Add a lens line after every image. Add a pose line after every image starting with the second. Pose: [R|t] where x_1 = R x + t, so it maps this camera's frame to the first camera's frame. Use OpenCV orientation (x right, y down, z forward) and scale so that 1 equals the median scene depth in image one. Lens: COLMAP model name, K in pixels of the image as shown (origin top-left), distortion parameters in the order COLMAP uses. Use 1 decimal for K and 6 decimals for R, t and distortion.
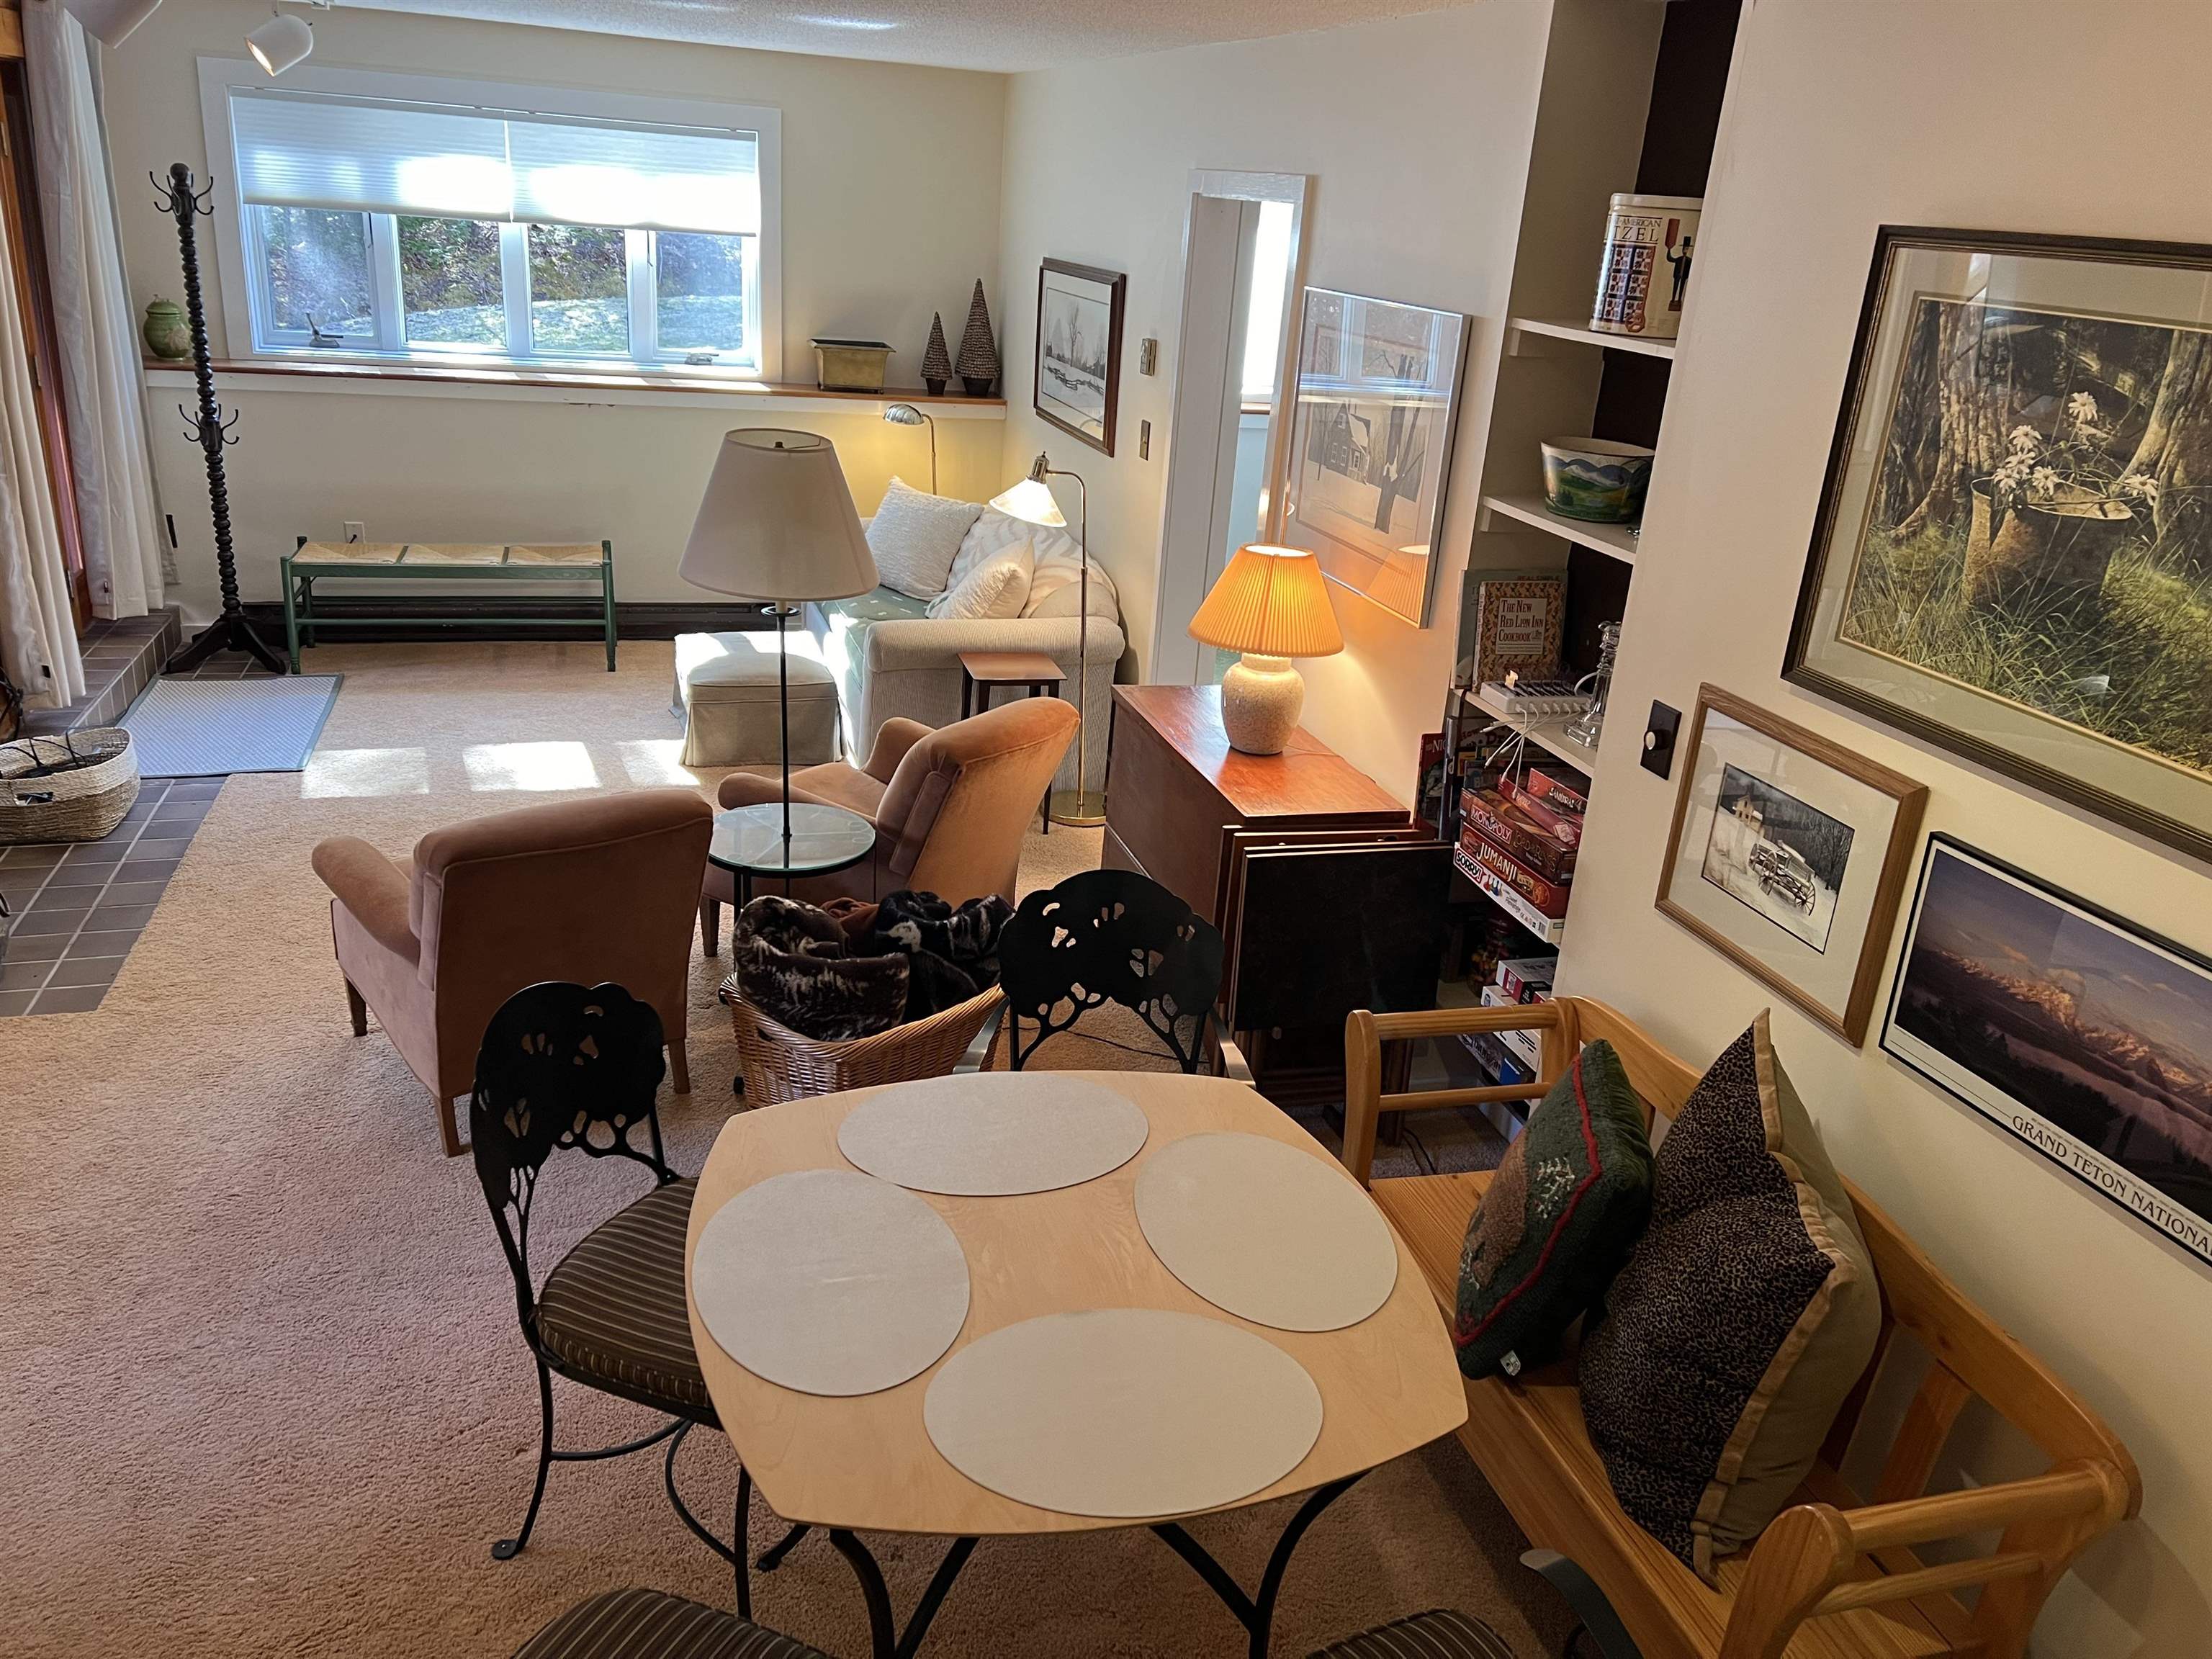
lens RADIAL K [[1663.7, 0, 1098.6], [0, 1663.7, 824.7], [0, 0, 1]] dist [0.071161, -0.071308]
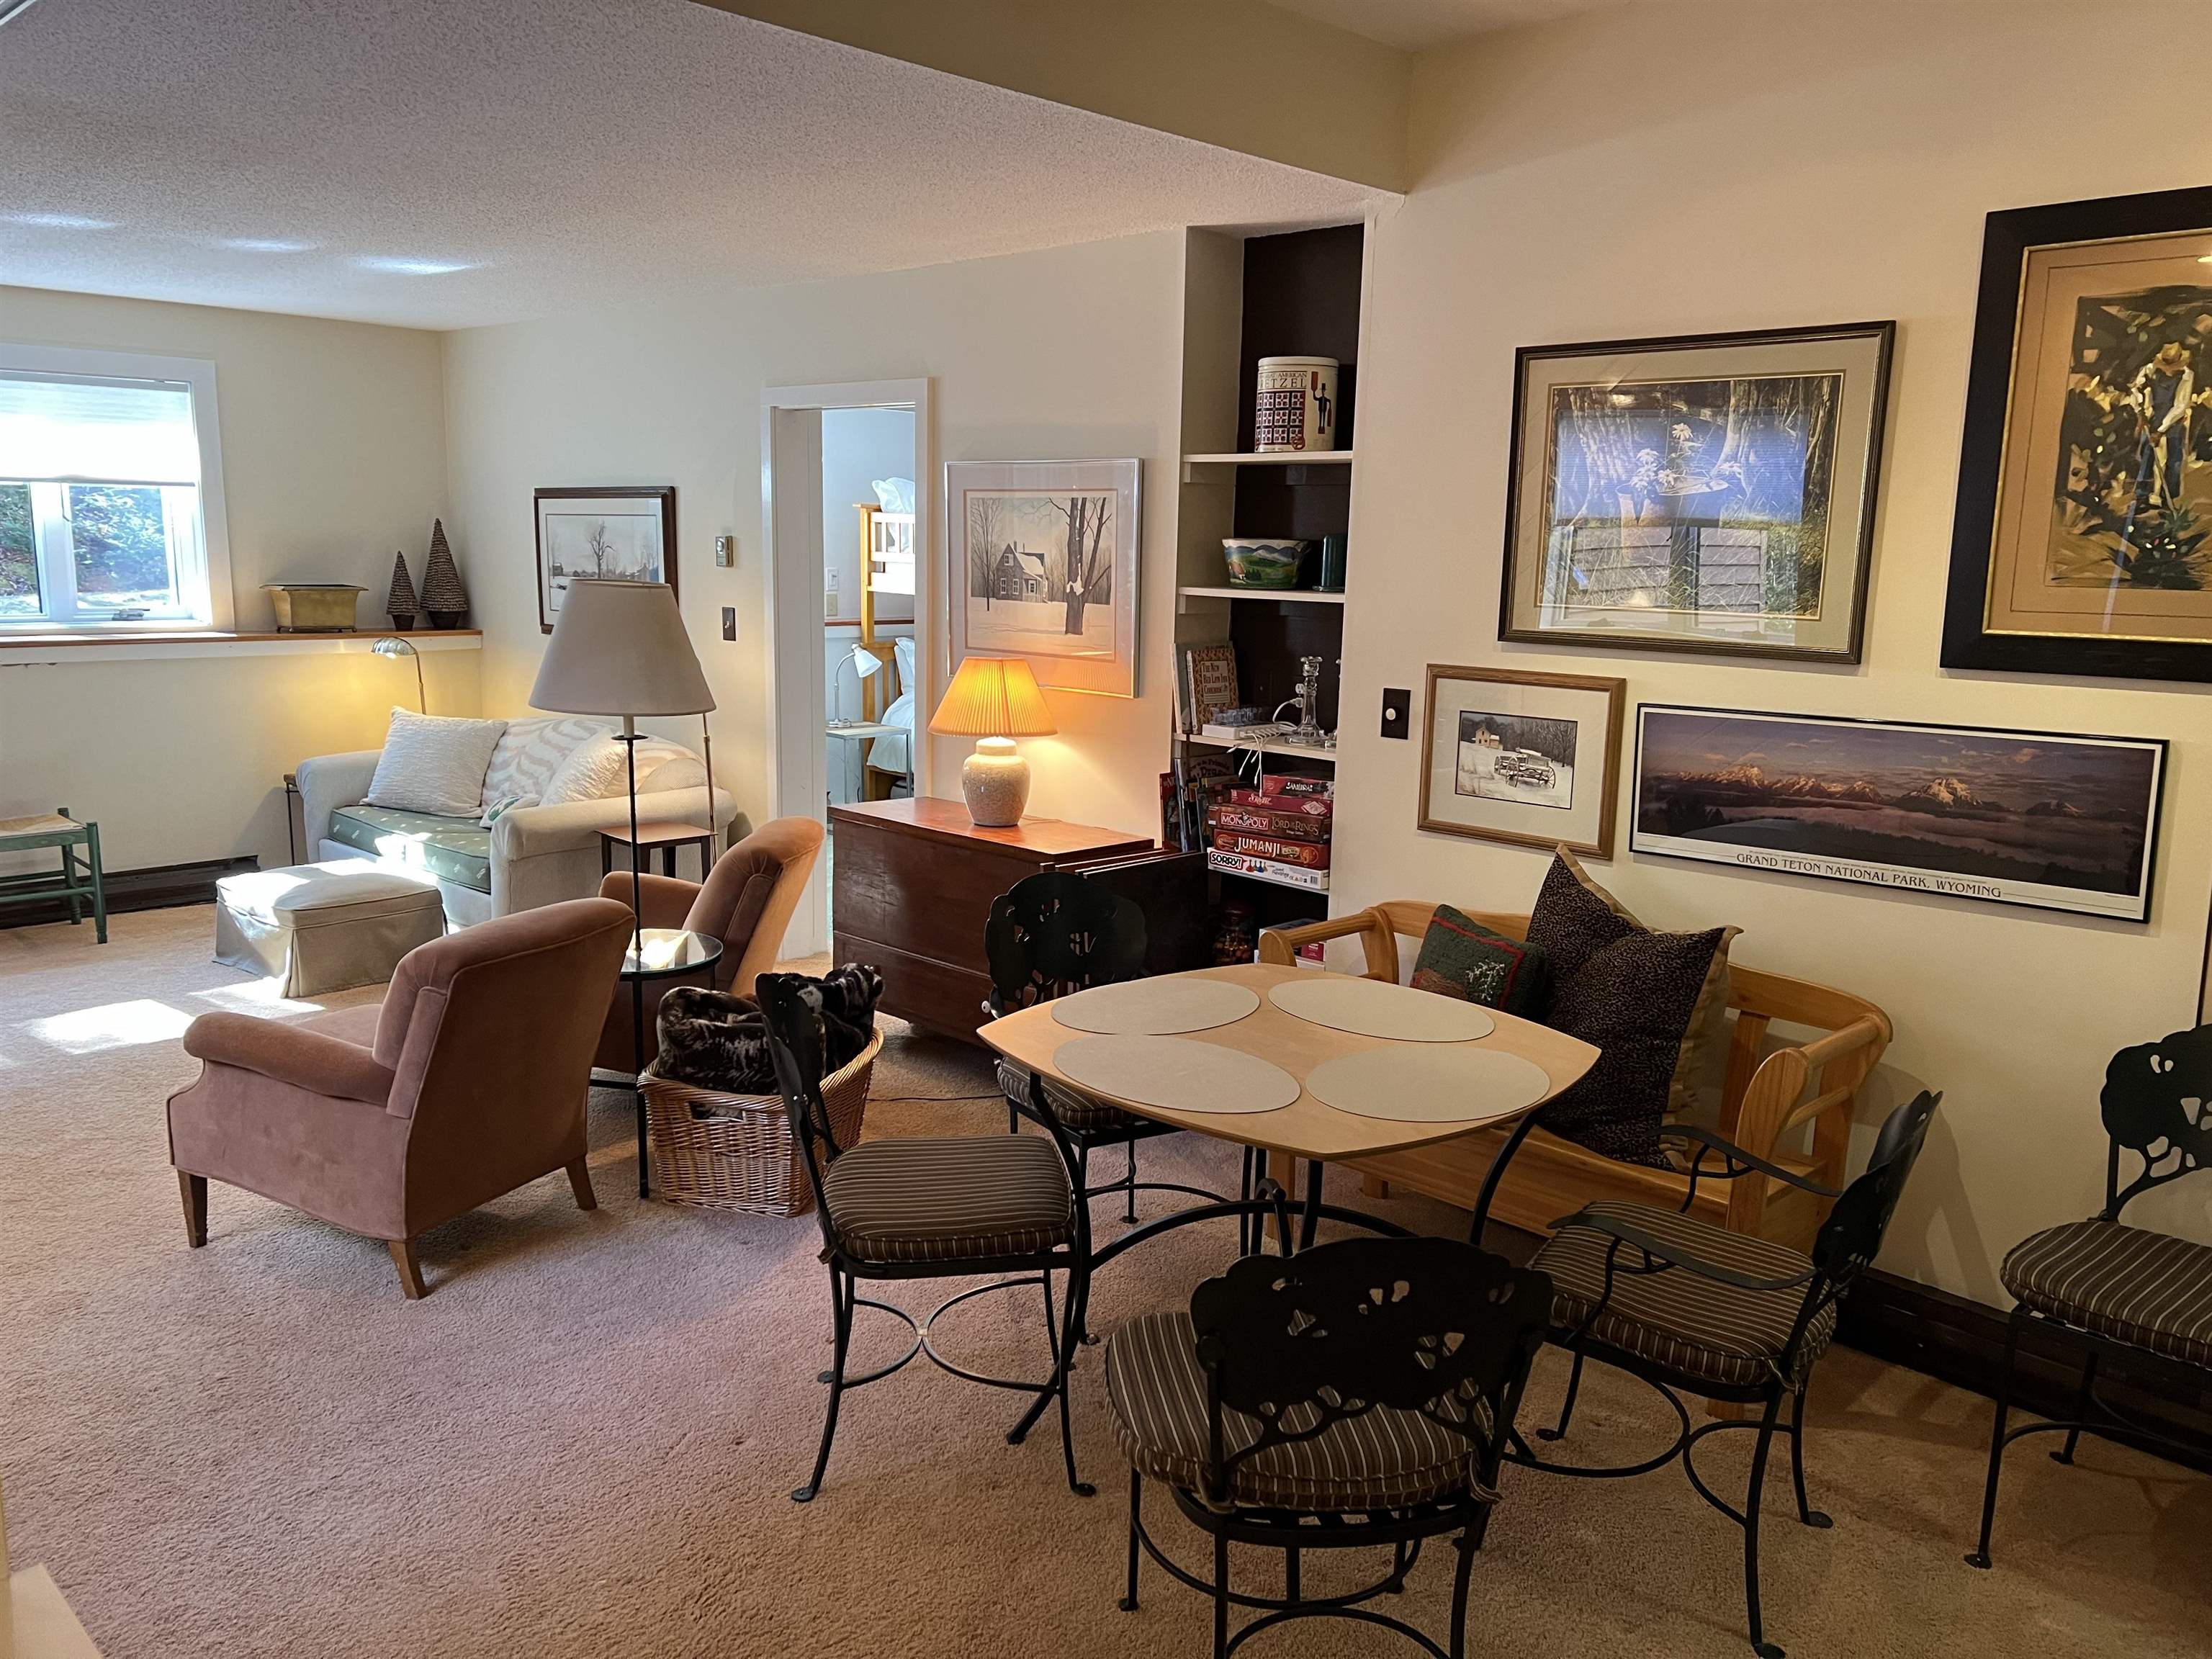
lens RADIAL K [[1663.7, 0, 1103.4], [0, 1663.7, 834.4], [0, 0, 1]] dist [0.071161, -0.071308]
pose [[0.872278, -0.135830, 0.469767, -0.503484], [0.210349, 0.971453, -0.109694, 0.136612], [-0.441457, 0.194499, 0.875949, -0.100733]]
